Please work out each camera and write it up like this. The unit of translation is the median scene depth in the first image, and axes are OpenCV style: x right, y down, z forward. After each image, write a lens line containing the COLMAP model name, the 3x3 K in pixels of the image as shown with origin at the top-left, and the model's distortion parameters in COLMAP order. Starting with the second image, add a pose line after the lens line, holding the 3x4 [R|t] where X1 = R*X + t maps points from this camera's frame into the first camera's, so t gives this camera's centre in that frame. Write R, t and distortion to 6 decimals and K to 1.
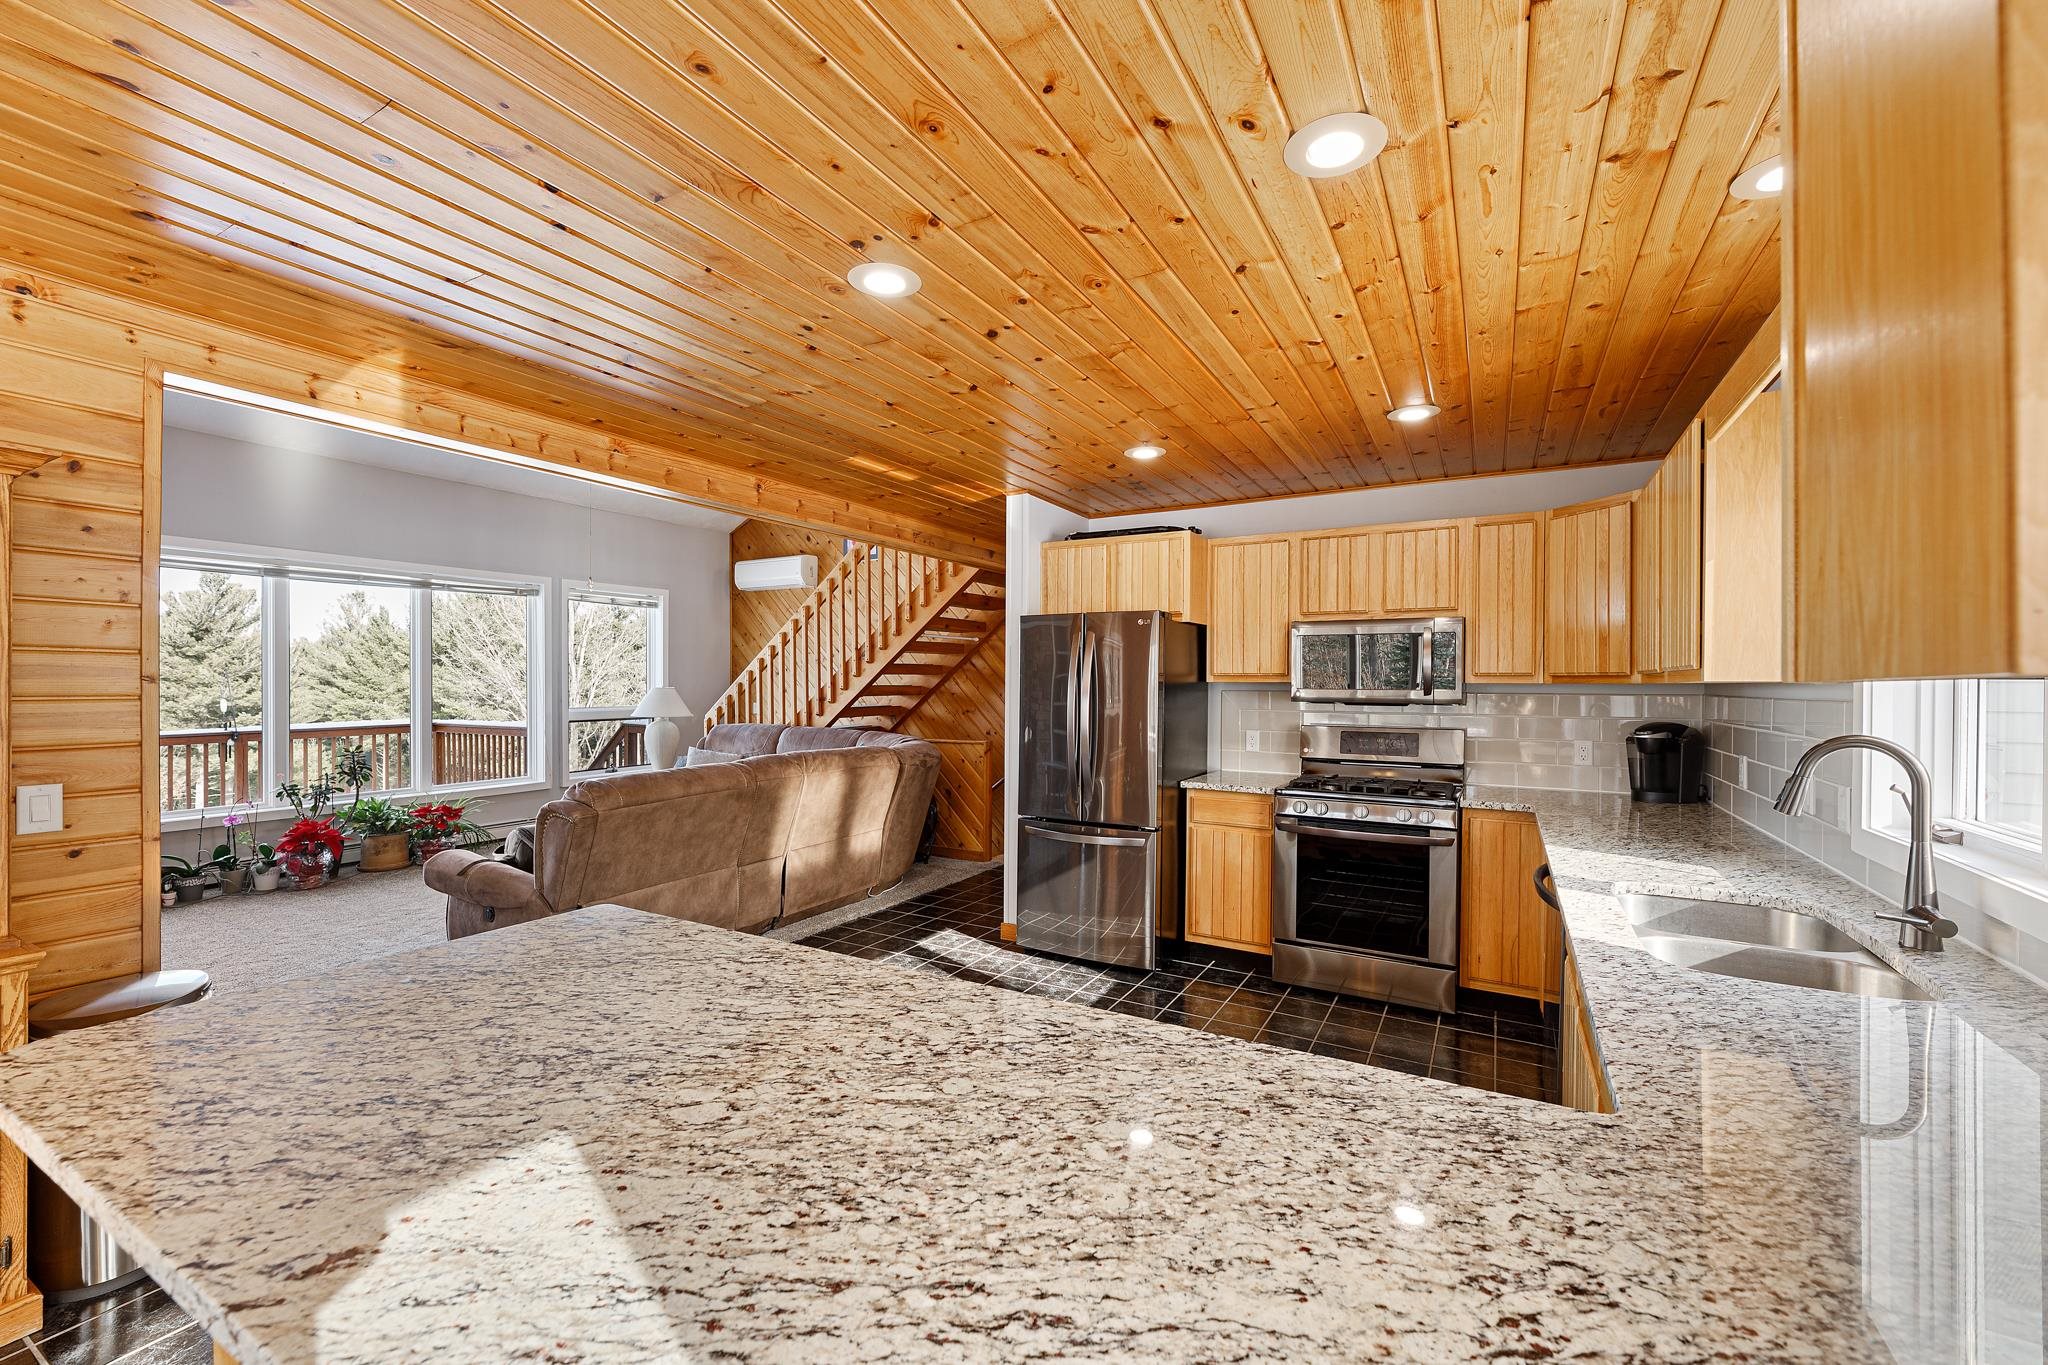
lens RADIAL K [[835.1, 0, 1025.0], [0, 835.1, 689.4], [0, 0, 1]] dist [0.008943, -0.000696]
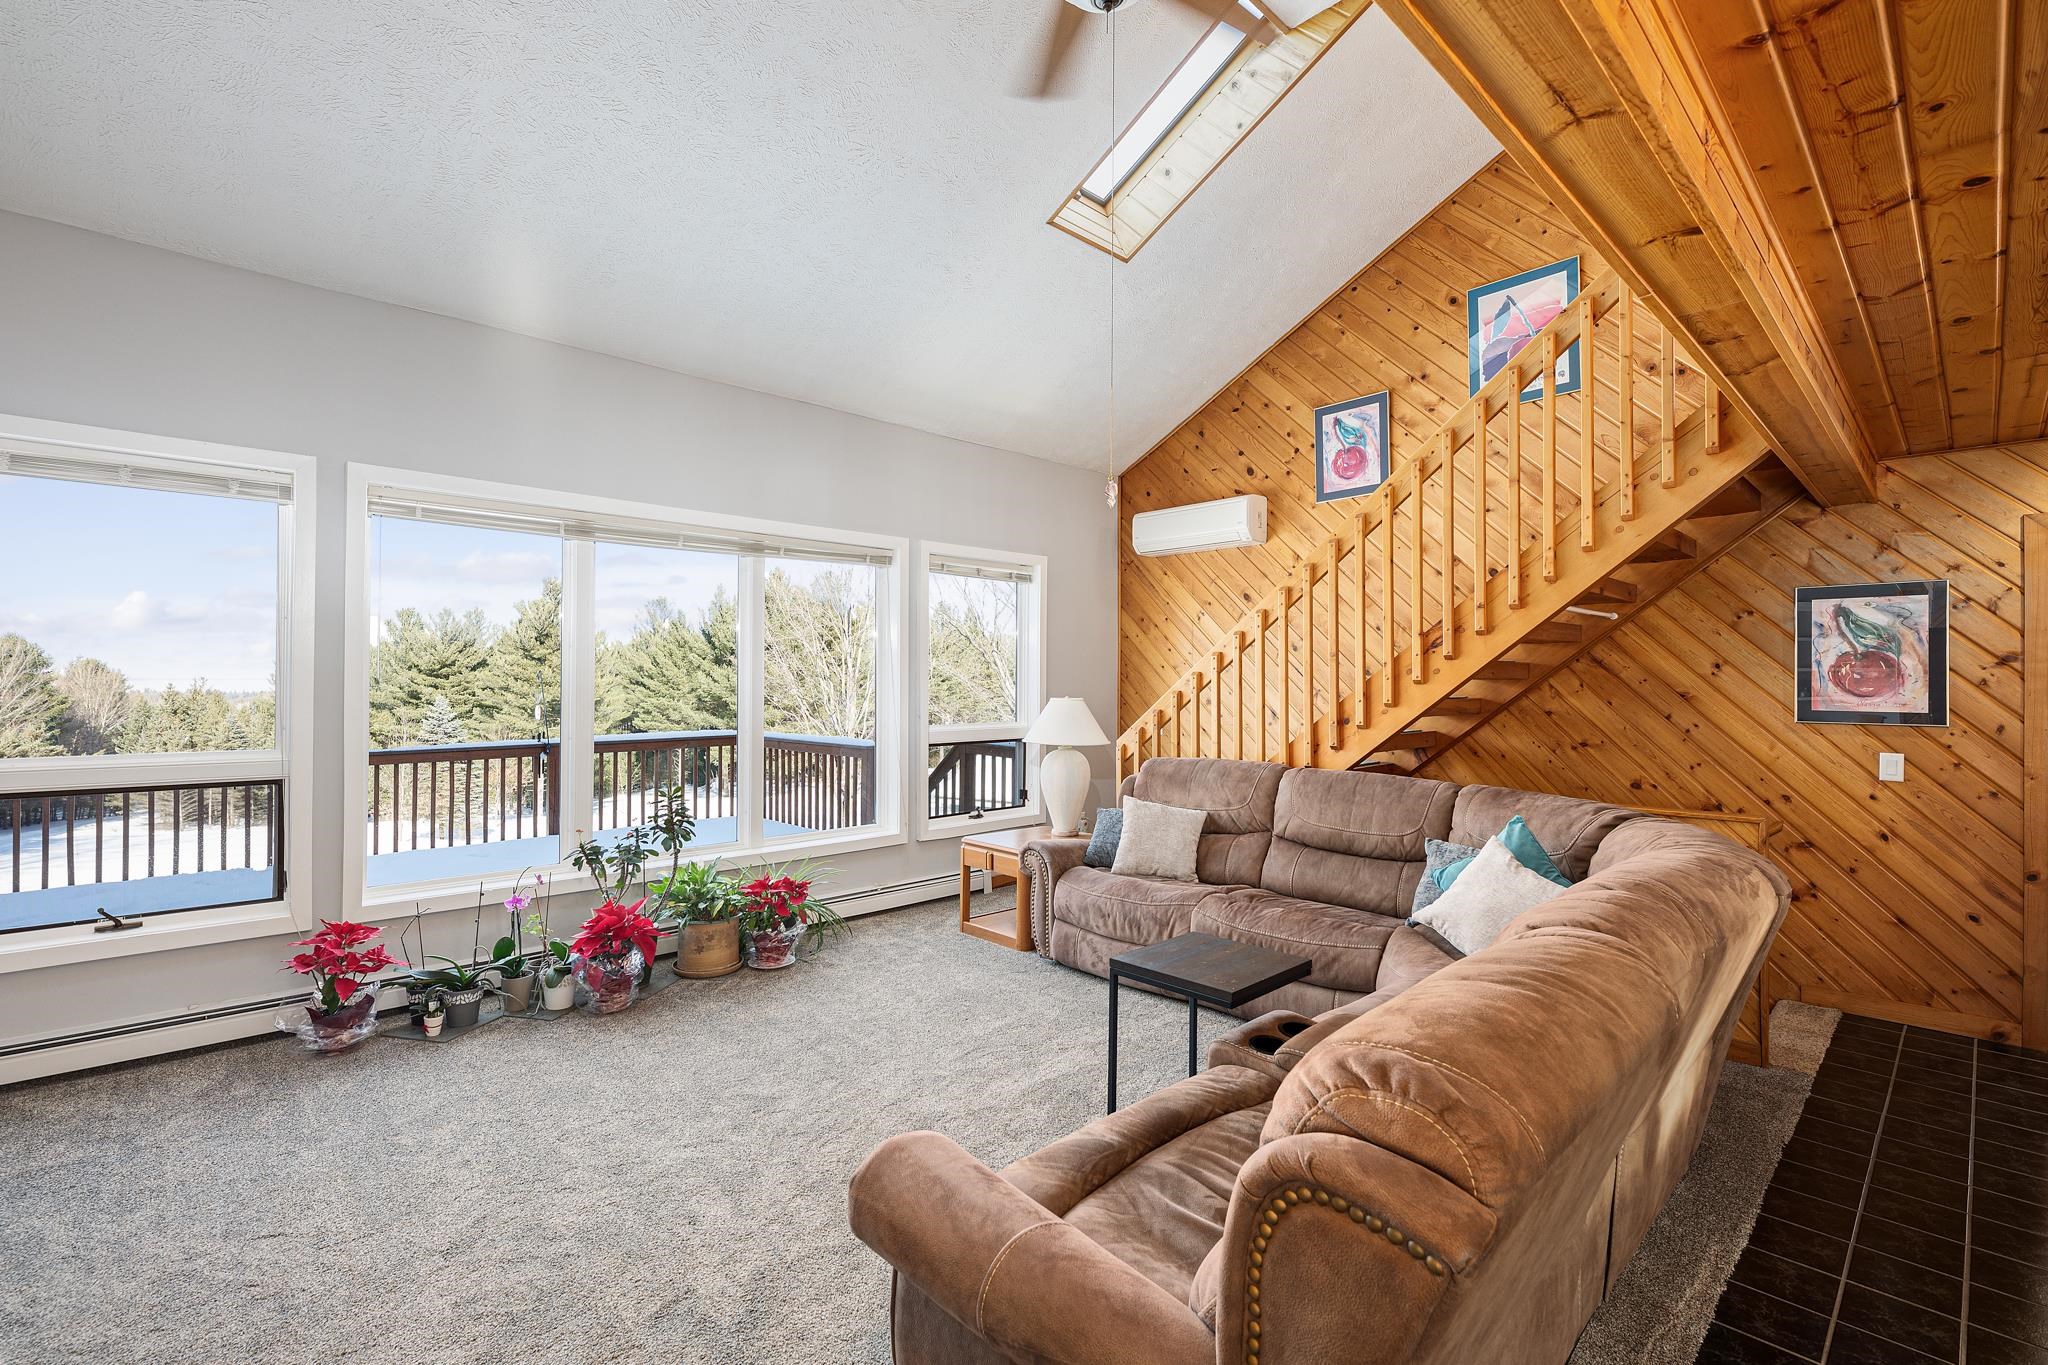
lens RADIAL K [[901.4, 0, 1025.7], [0, 901.4, 680.1], [0, 0, 1]] dist [0.000620, -0.000046]
pose [[0.959545, 0.002759, -0.281542, -0.263919], [-0.006270, 0.999913, -0.011572, -0.008256], [0.281486, 0.012869, 0.959479, 0.315063]]
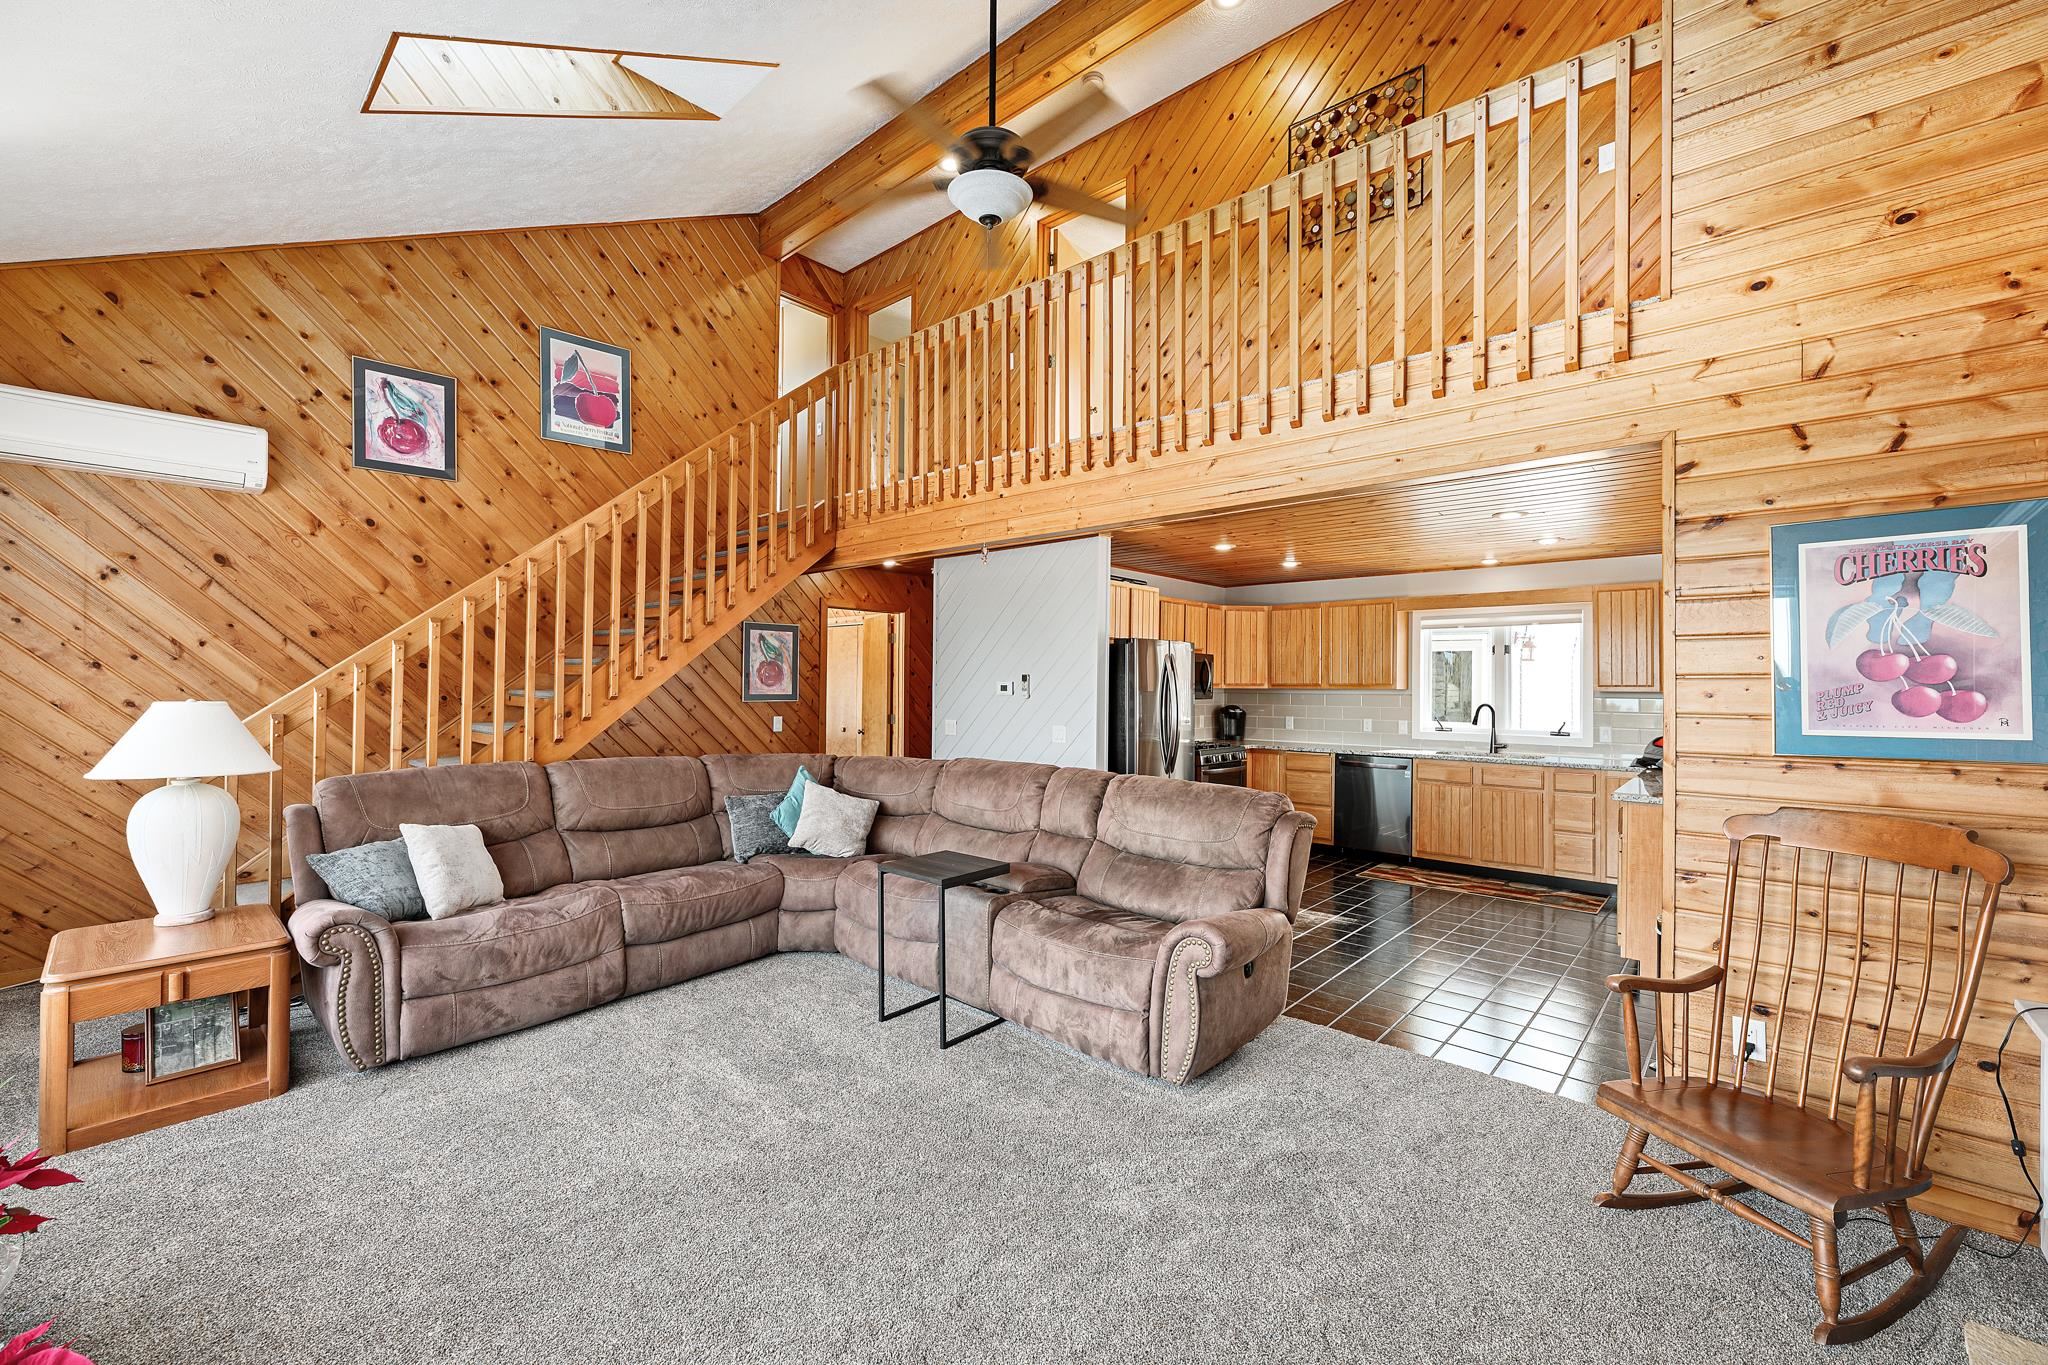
lens RADIAL K [[835.1, 0, 1030.1], [0, 835.1, 673.5], [0, 0, 1]] dist [0.008943, -0.000696]
pose [[0.212806, 0.009619, 0.977047, -0.759221], [0.001824, 0.999946, -0.010242, -0.011434], [-0.977093, 0.003962, 0.212777, 0.516222]]
